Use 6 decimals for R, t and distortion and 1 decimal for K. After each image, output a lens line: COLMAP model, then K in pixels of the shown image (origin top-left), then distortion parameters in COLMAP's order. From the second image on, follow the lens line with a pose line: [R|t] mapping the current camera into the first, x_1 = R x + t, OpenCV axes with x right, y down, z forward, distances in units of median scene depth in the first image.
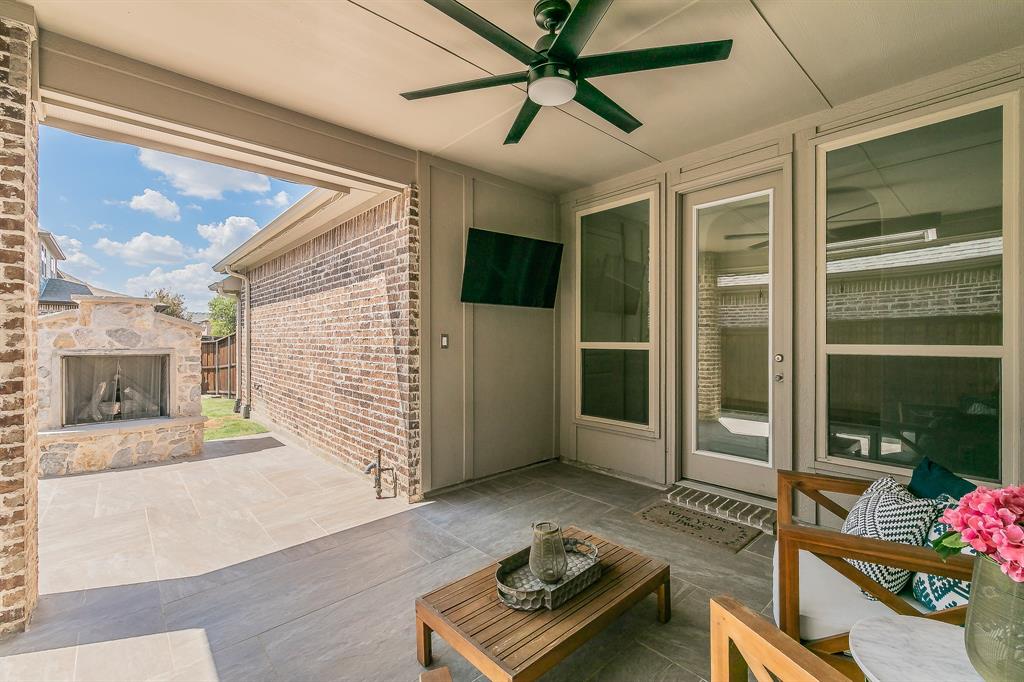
lens RADIAL K [[437.4, 0, 515.8], [0, 437.4, 338.9], [0, 0, 1]] dist [0.002450, 0.000047]
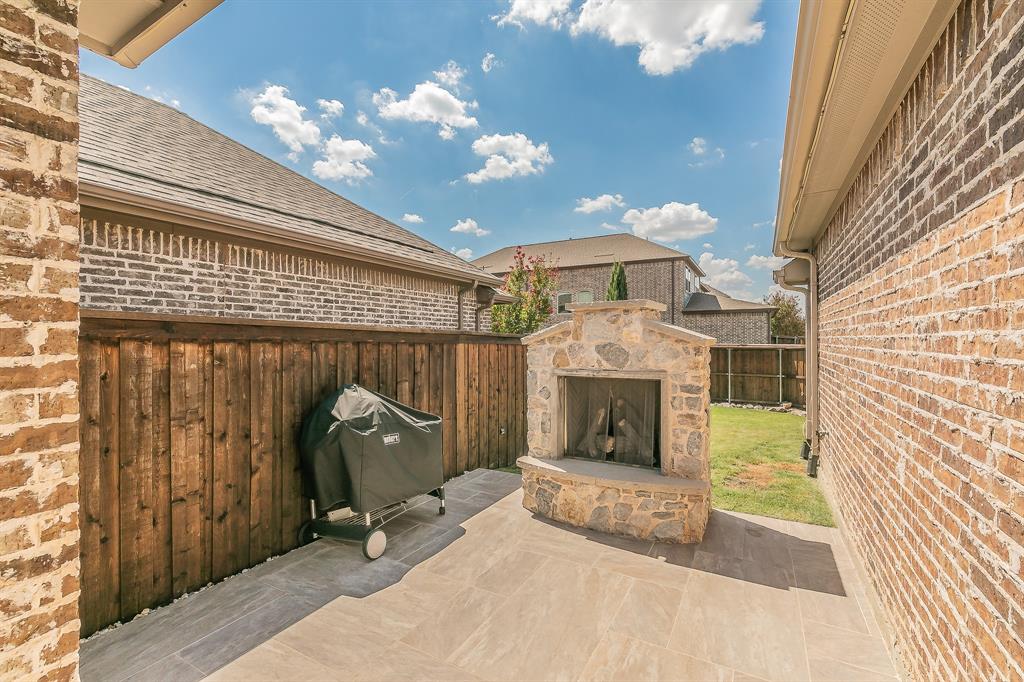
lens RADIAL K [[437.4, 0, 515.2], [0, 437.4, 338.9], [0, 0, 1]] dist [0.002450, 0.000047]
pose [[0.317309, -0.004650, -0.948311, -0.225264], [0.005508, 0.999980, -0.003061, -0.029076], [0.948306, -0.004252, 0.317328, 0.593982]]
